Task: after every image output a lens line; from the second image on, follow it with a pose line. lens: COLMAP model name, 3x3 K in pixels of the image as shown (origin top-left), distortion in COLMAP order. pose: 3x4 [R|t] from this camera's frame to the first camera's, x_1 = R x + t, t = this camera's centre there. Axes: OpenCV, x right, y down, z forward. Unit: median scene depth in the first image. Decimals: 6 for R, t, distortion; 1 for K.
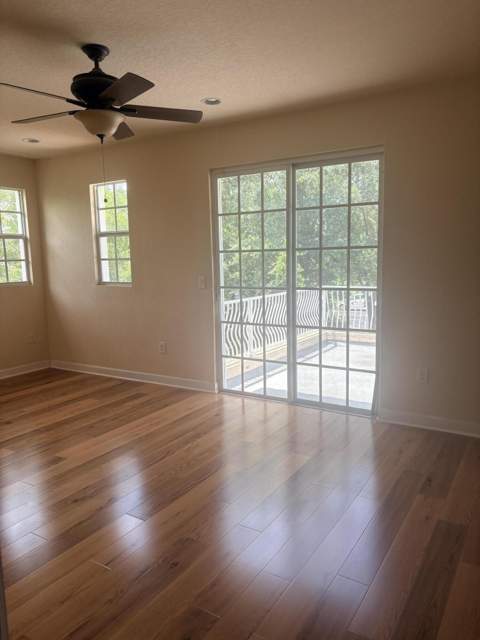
lens RADIAL K [[482.0, 0, 243.0], [0, 482.0, 321.1], [0, 0, 1]] dist [0.036480, -0.055174]
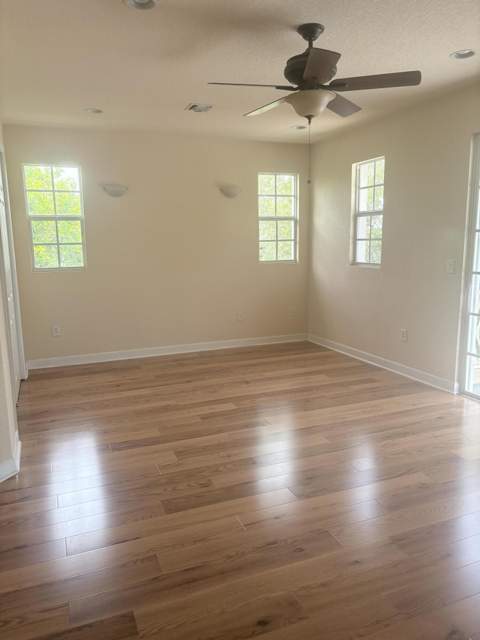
lens RADIAL K [[482.1, 0, 238.2], [0, 482.1, 322.6], [0, 0, 1]] dist [0.089250, -0.123926]
pose [[0.801237, 0.108173, -0.588488, 0.136593], [-0.081429, 0.994085, 0.071860, -0.011087], [0.592780, -0.009657, 0.805306, 0.054773]]
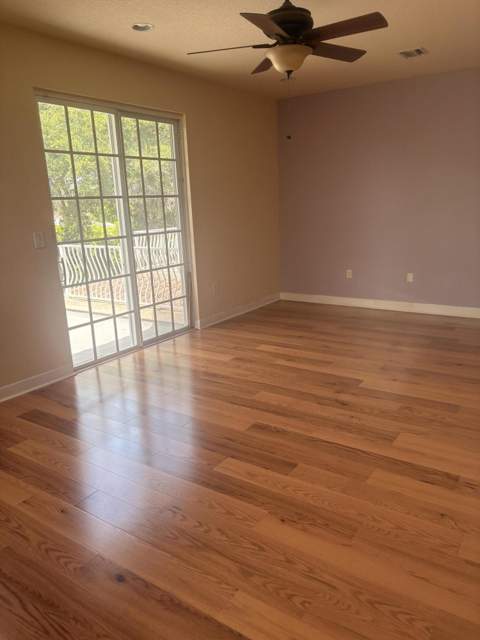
lens RADIAL K [[482.0, 0, 243.0], [0, 482.0, 321.1], [0, 0, 1]] dist [0.036480, -0.055174]
pose [[0.048748, -0.223855, 0.973402, -0.832558], [0.172702, 0.961771, 0.212531, -0.064040], [-0.983767, 0.157748, 0.085545, 0.638874]]
